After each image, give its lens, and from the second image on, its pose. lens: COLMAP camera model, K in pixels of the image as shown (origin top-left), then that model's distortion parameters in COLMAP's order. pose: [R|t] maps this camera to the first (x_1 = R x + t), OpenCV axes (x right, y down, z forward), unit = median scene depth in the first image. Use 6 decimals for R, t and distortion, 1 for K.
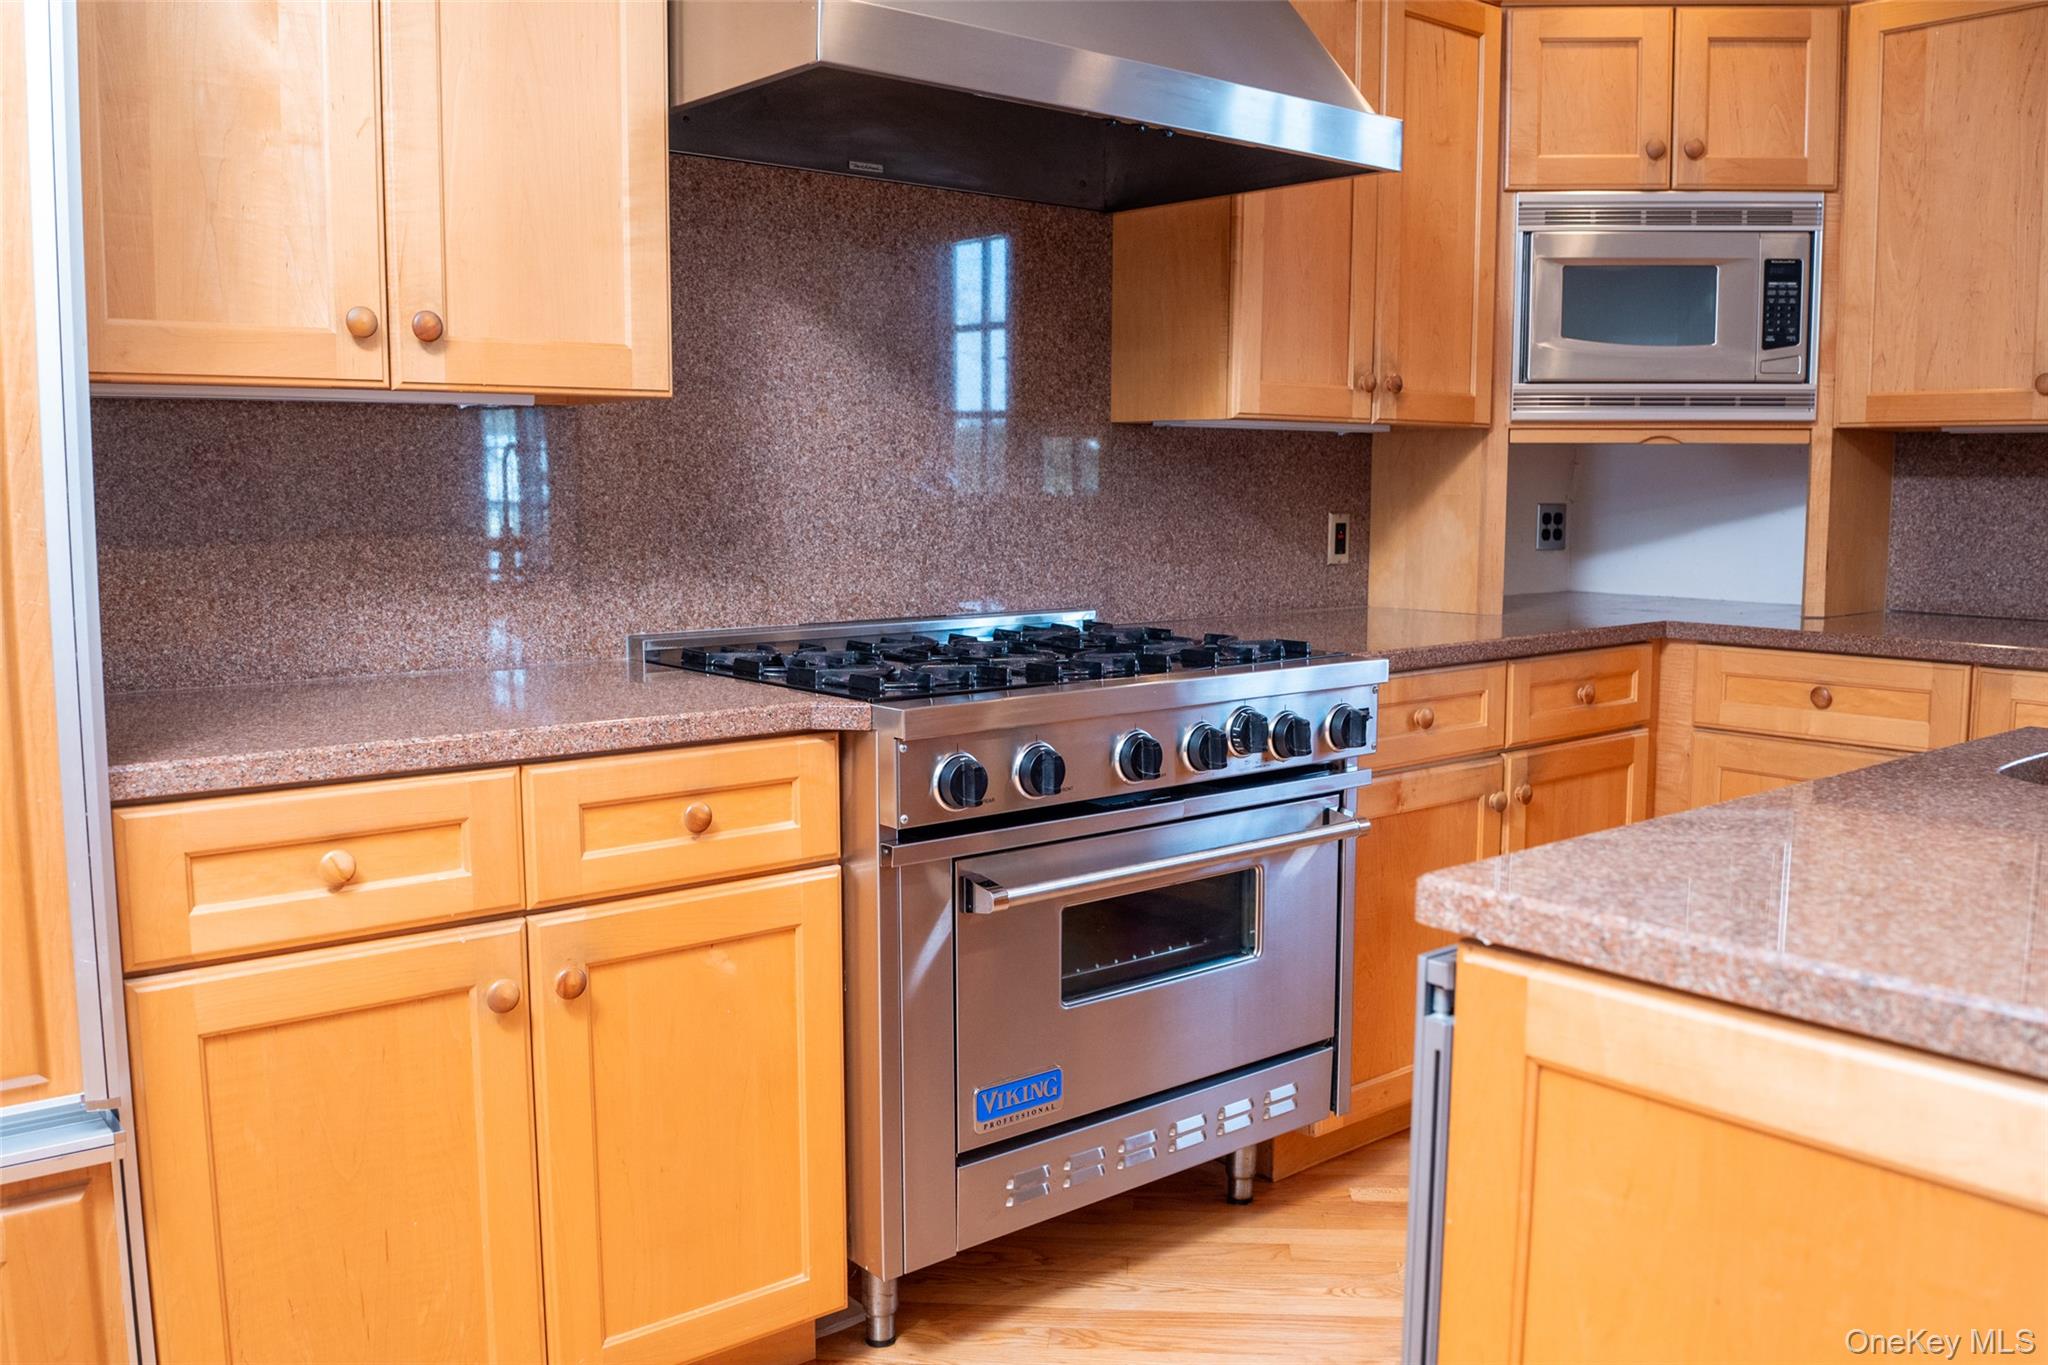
lens RADIAL K [[1661.5, 0, 1024.0], [0, 1661.5, 682.5], [0, 0, 1]] dist [-0.060746, -0.003781]
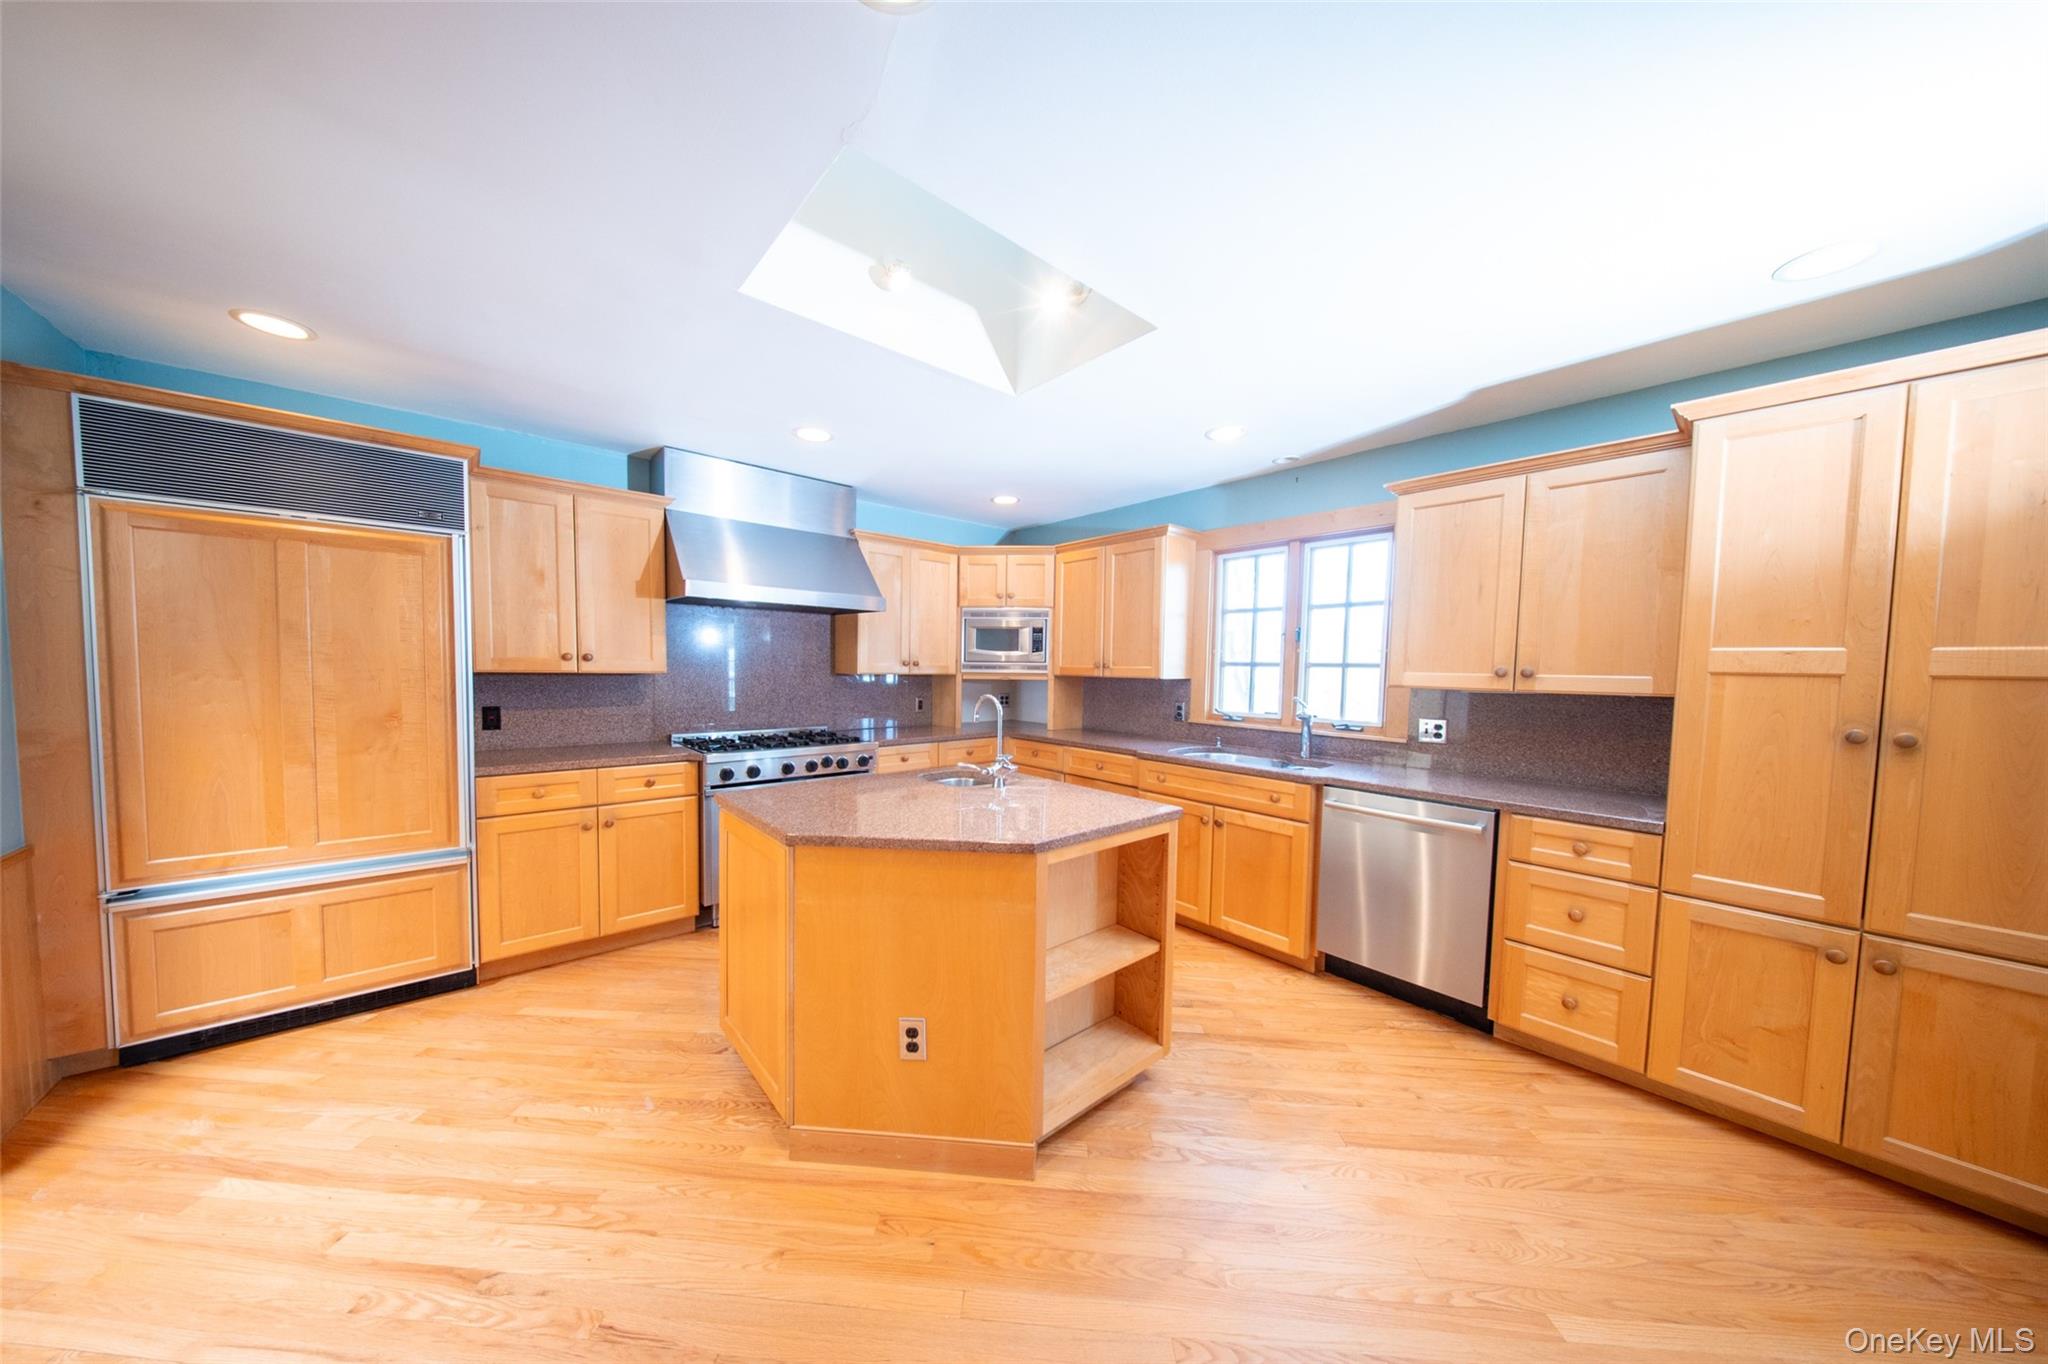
lens RADIAL K [[612.5, 0, 1000.9], [0, 612.5, 696.6], [0, 0, 1]] dist [0.000161, -0.000007]
pose [[0.999798, 0.014260, 0.014180, 0.487698], [-0.013251, 0.997537, -0.068878, -0.026875], [-0.015128, 0.068676, 0.997524, -0.387354]]
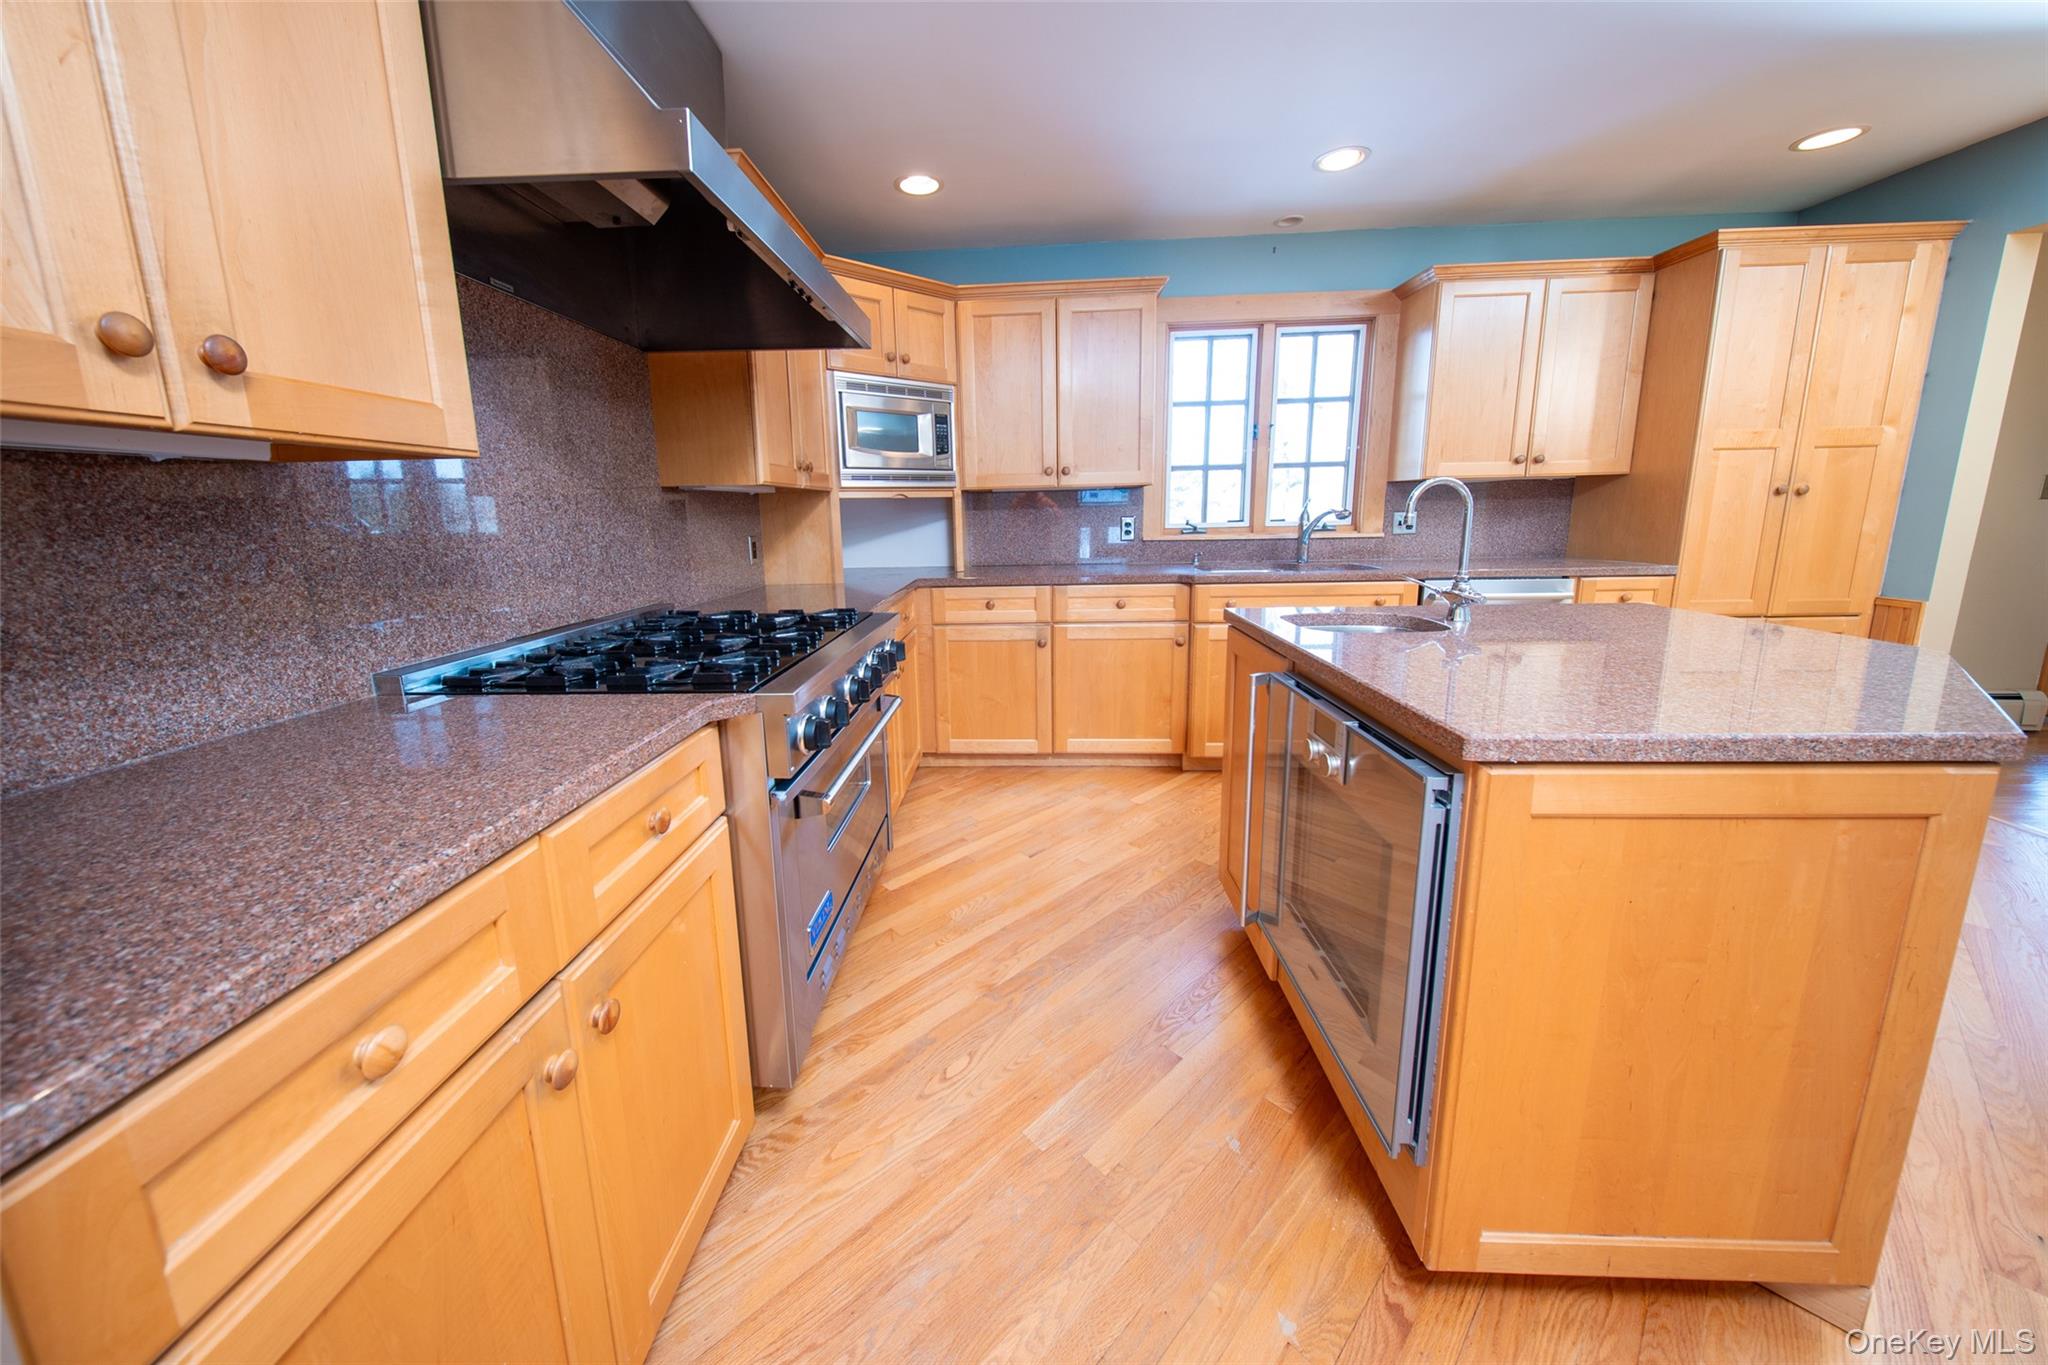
lens RADIAL K [[693.2, 0, 985.4], [0, 693.2, 632.4], [0, 0, 1]] dist [0.004205, -0.003832]
pose [[0.684680, -0.142440, 0.714789, -0.292129], [0.109991, 0.989678, 0.091861, -0.054764], [-0.720496, 0.015725, 0.693281, 0.386682]]
